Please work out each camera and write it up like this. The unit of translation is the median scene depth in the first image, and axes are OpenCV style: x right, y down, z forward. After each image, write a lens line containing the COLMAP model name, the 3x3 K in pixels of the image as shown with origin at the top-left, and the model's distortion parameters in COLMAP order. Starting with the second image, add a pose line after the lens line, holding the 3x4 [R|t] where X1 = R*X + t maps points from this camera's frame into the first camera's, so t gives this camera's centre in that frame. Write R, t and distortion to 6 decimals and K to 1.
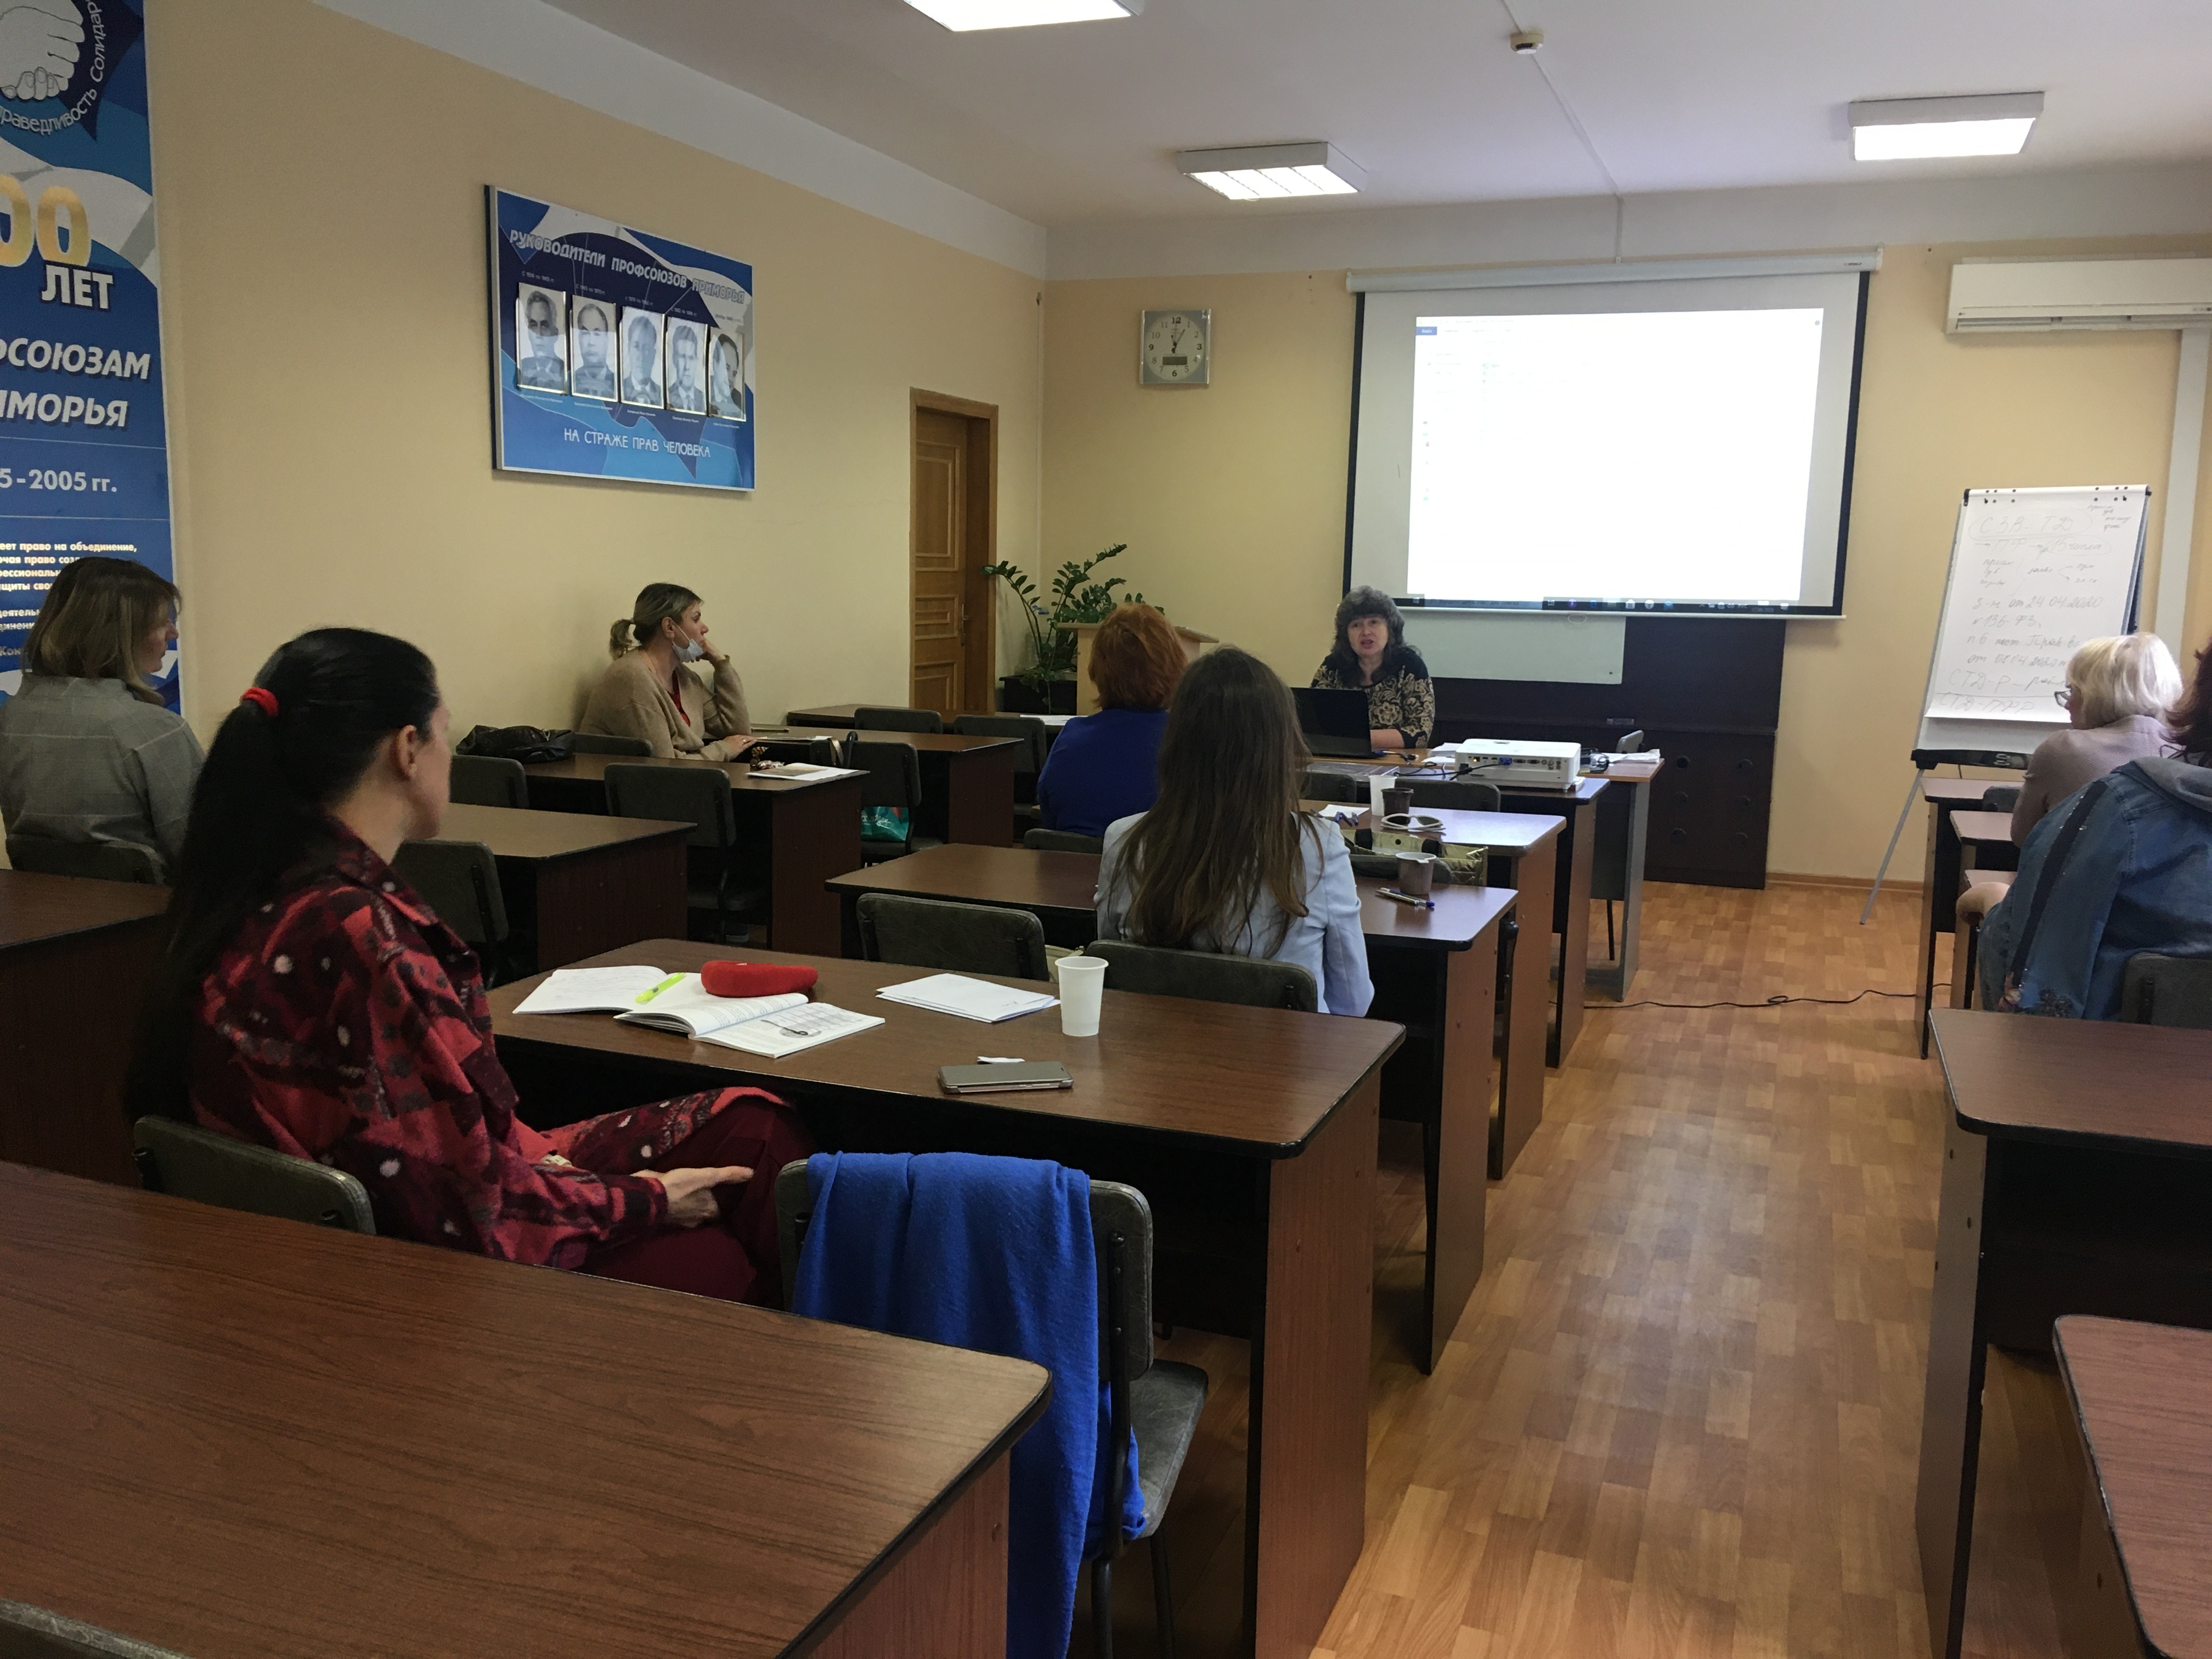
lens RADIAL K [[1886.5, 0, 1134.3], [0, 1886.5, 810.7], [0, 0, 1]] dist [0.136967, -0.187507]
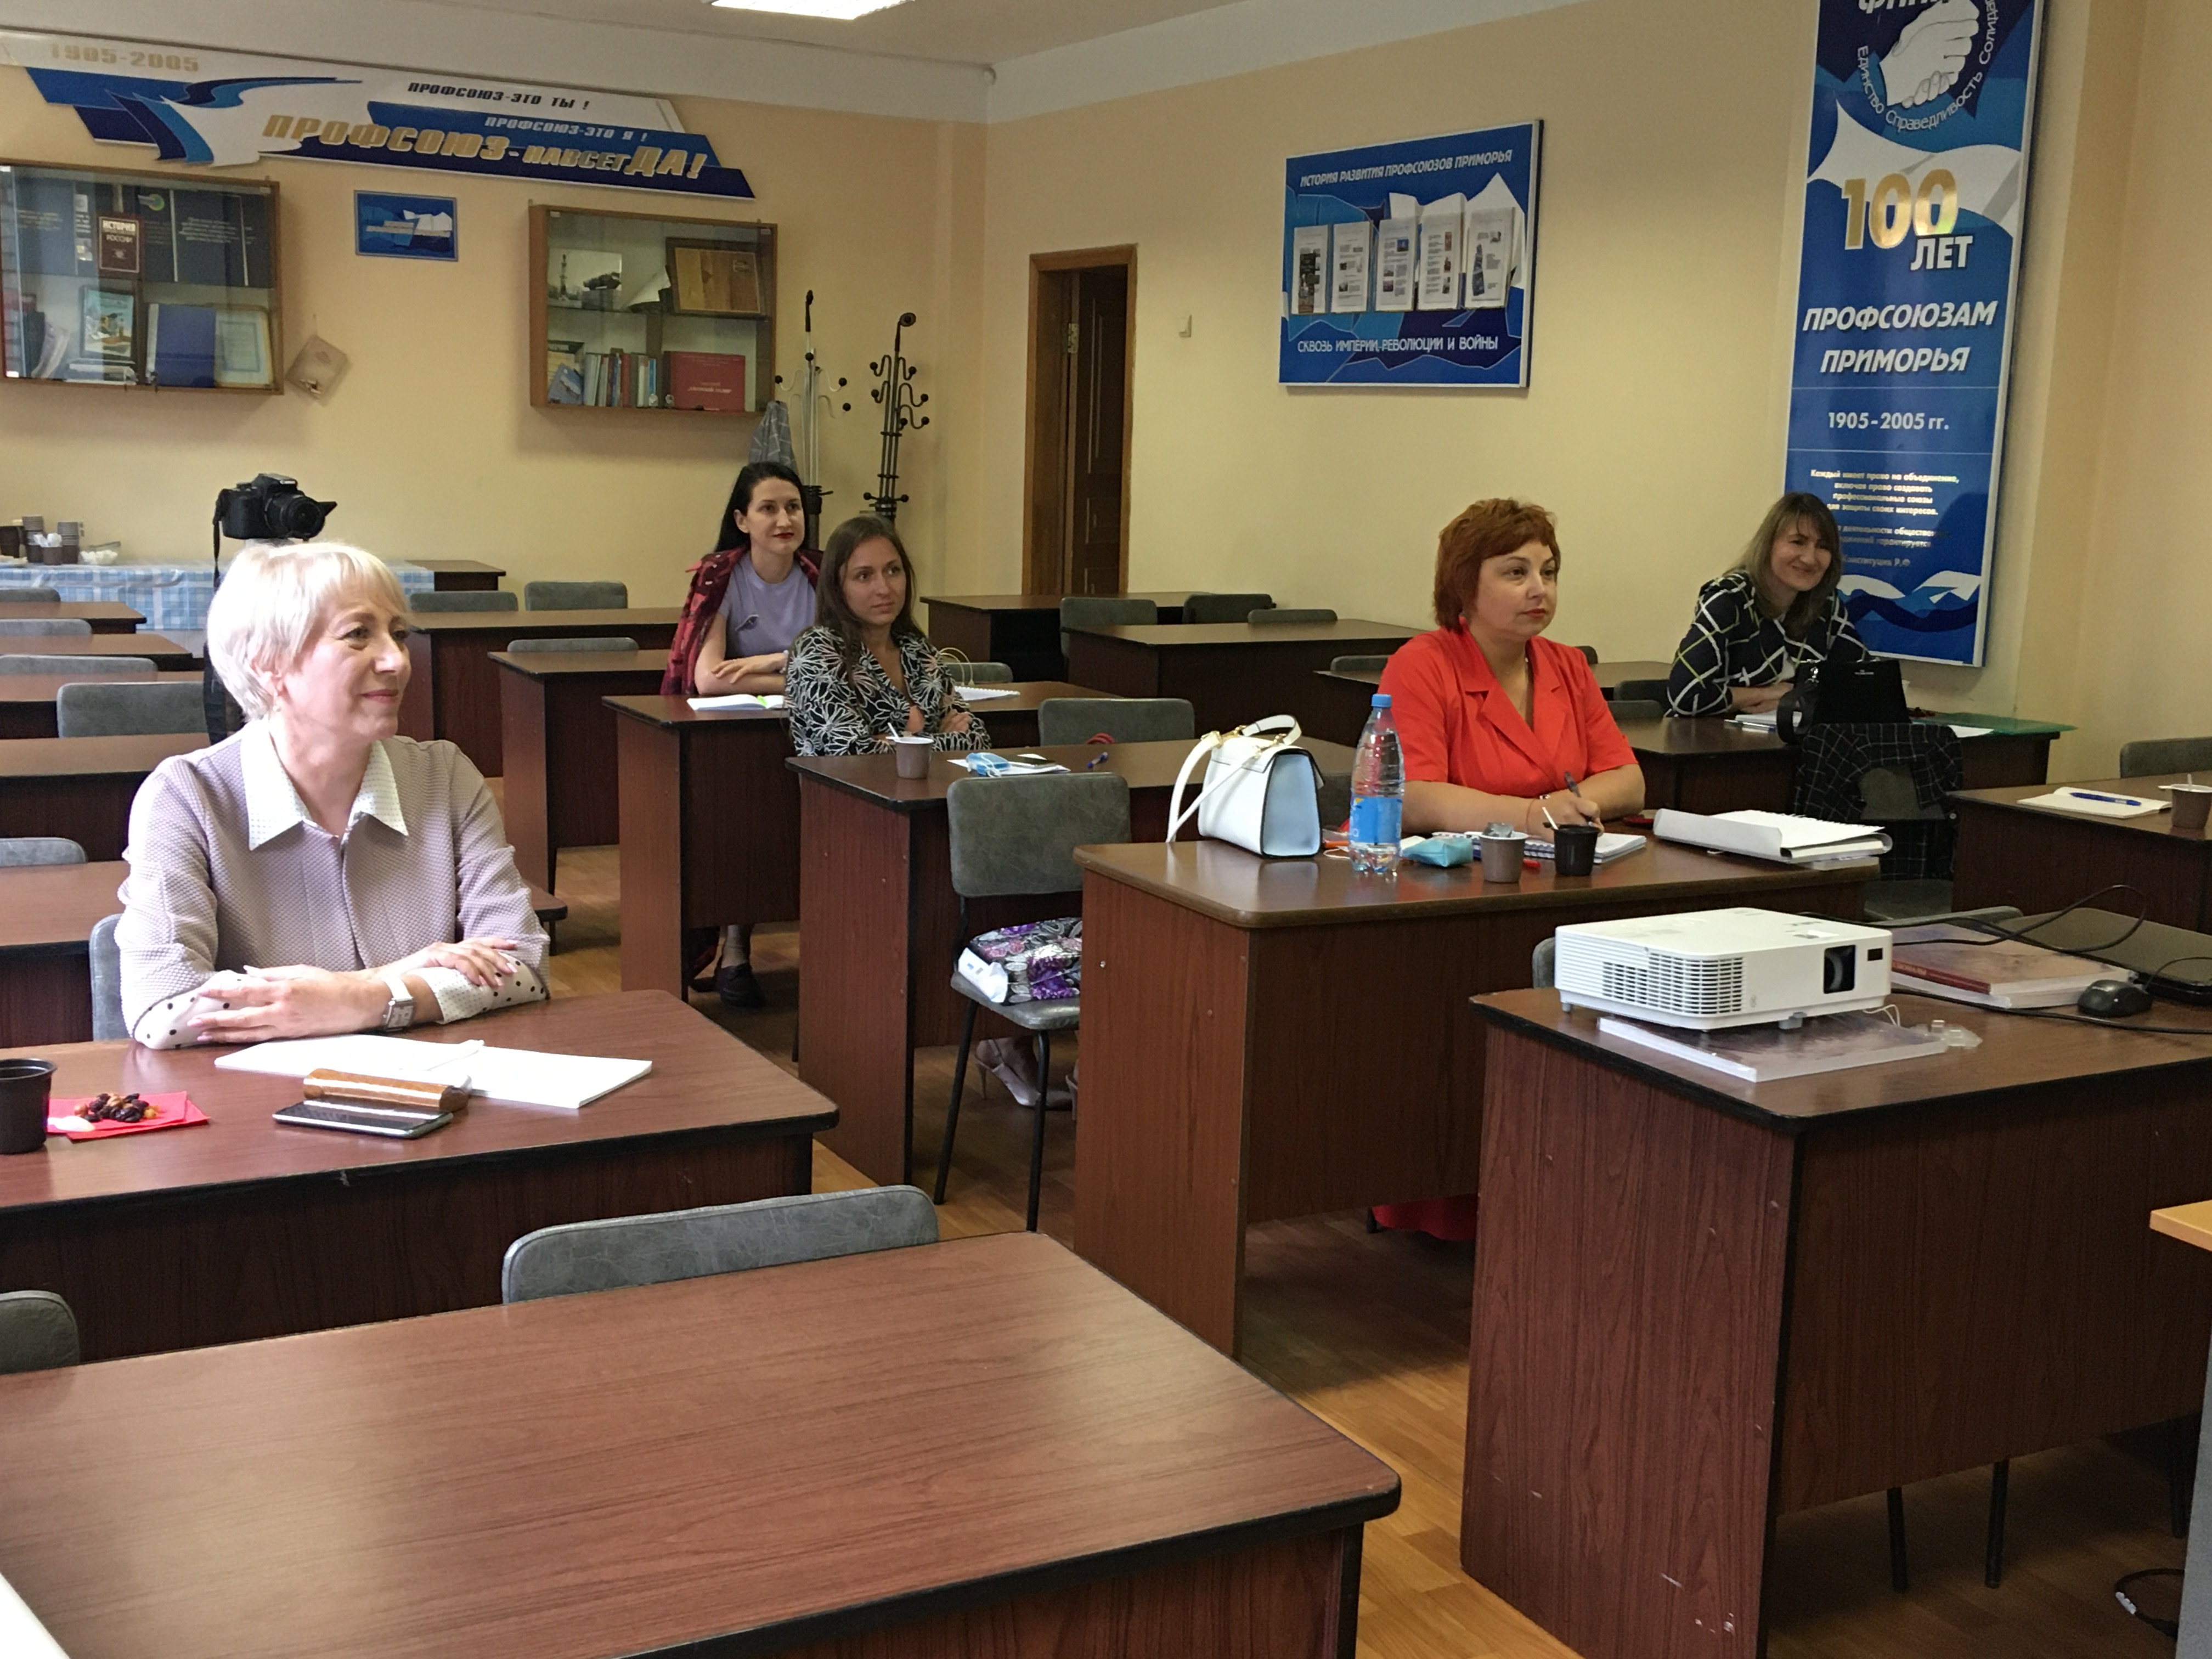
lens RADIAL K [[2478.5, 0, 1094.2], [0, 2478.5, 828.6], [0, 0, 1]] dist [0.125045, -0.158200]
pose [[-0.661875, 0.085660, -0.744704, 0.663929], [-0.140703, 0.961596, 0.235662, -0.156307], [0.736291, 0.260760, -0.624403, 1.162724]]
